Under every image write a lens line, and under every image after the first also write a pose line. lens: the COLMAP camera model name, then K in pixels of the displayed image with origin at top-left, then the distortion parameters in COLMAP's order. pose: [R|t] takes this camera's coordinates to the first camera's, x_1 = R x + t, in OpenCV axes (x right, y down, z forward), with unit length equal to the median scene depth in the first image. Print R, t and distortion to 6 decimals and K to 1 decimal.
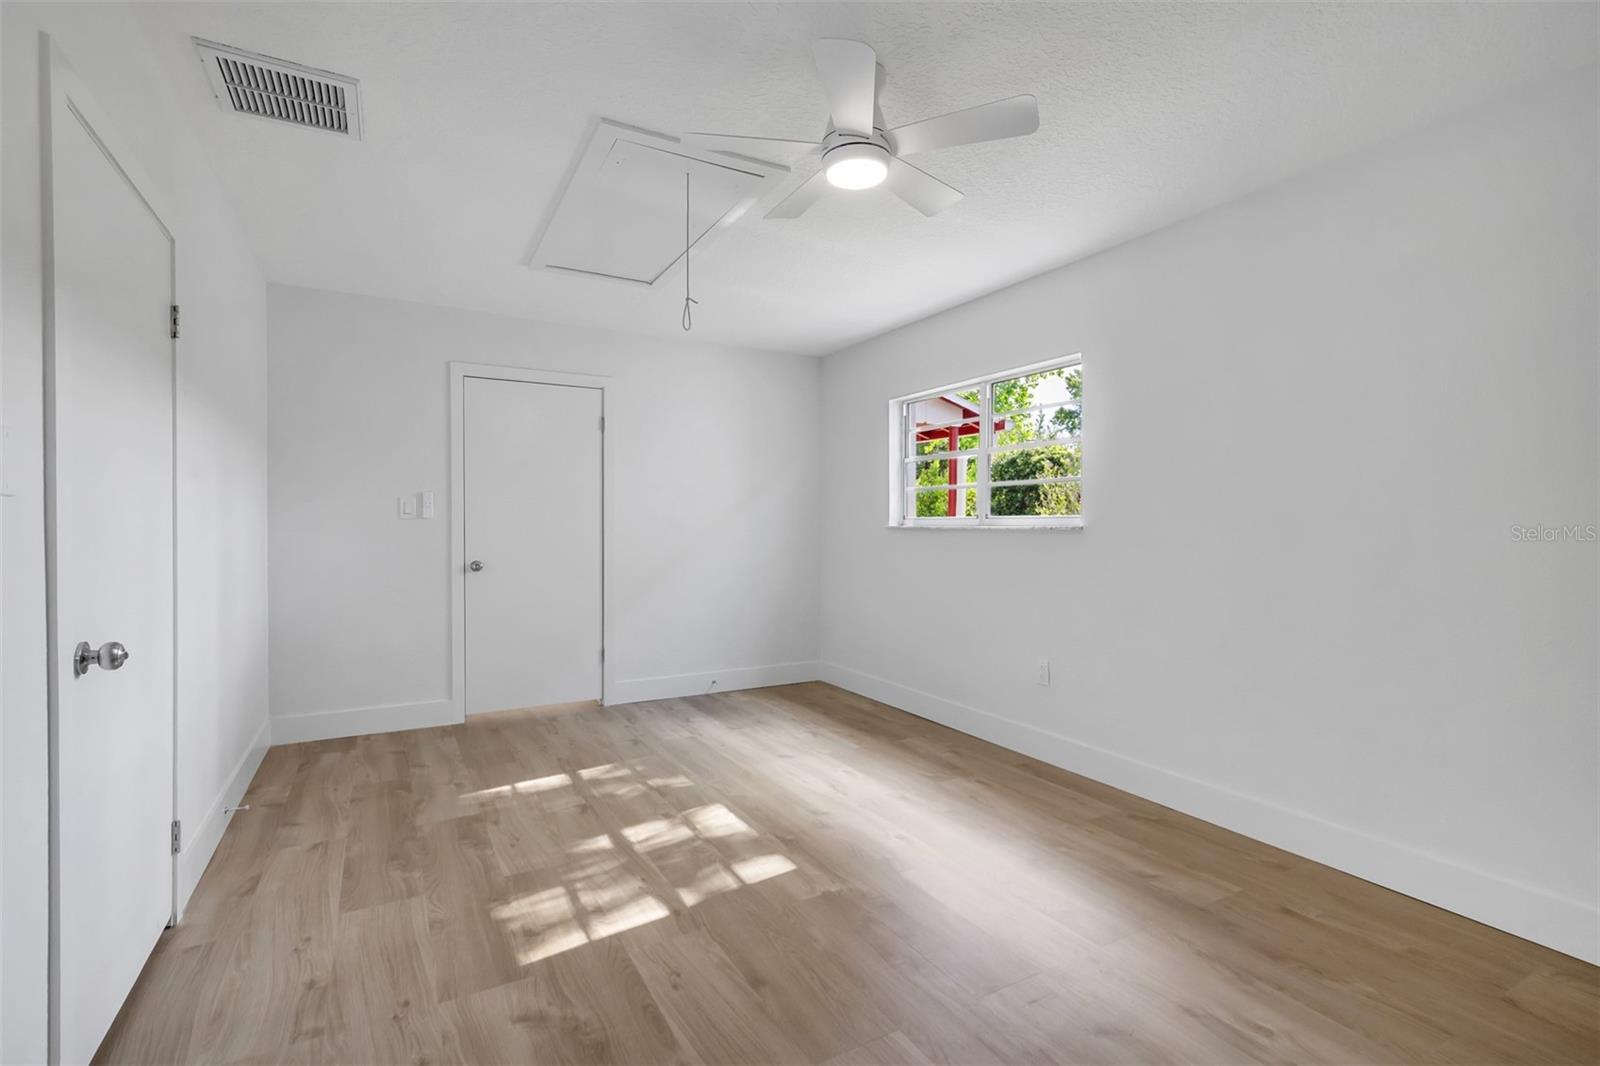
lens RADIAL K [[738.6, 0, 793.8], [0, 738.6, 561.7], [0, 0, 1]] dist [0.015612, -0.000172]
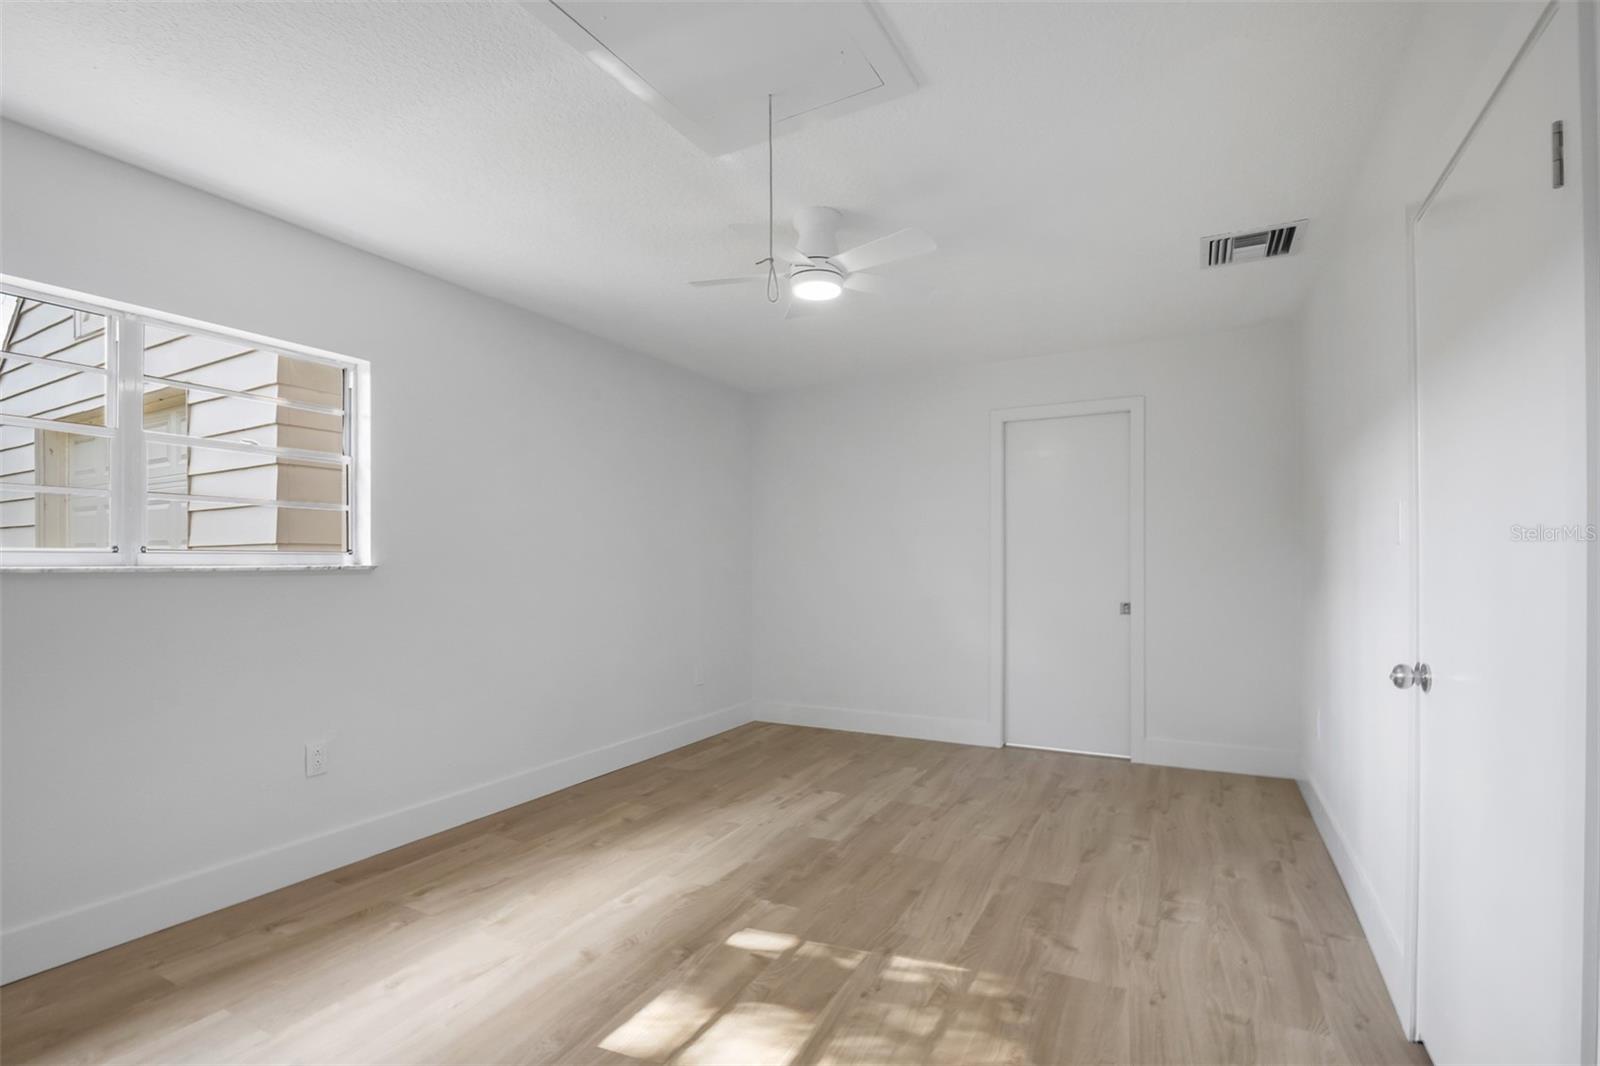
lens RADIAL K [[738.6, 0, 793.8], [0, 738.6, 561.7], [0, 0, 1]] dist [0.015612, -0.000172]
pose [[-0.535939, -0.003076, 0.844251, -0.913612], [0.035318, 0.999036, 0.026060, -0.086110], [-0.843518, 0.043784, -0.535314, 1.576897]]
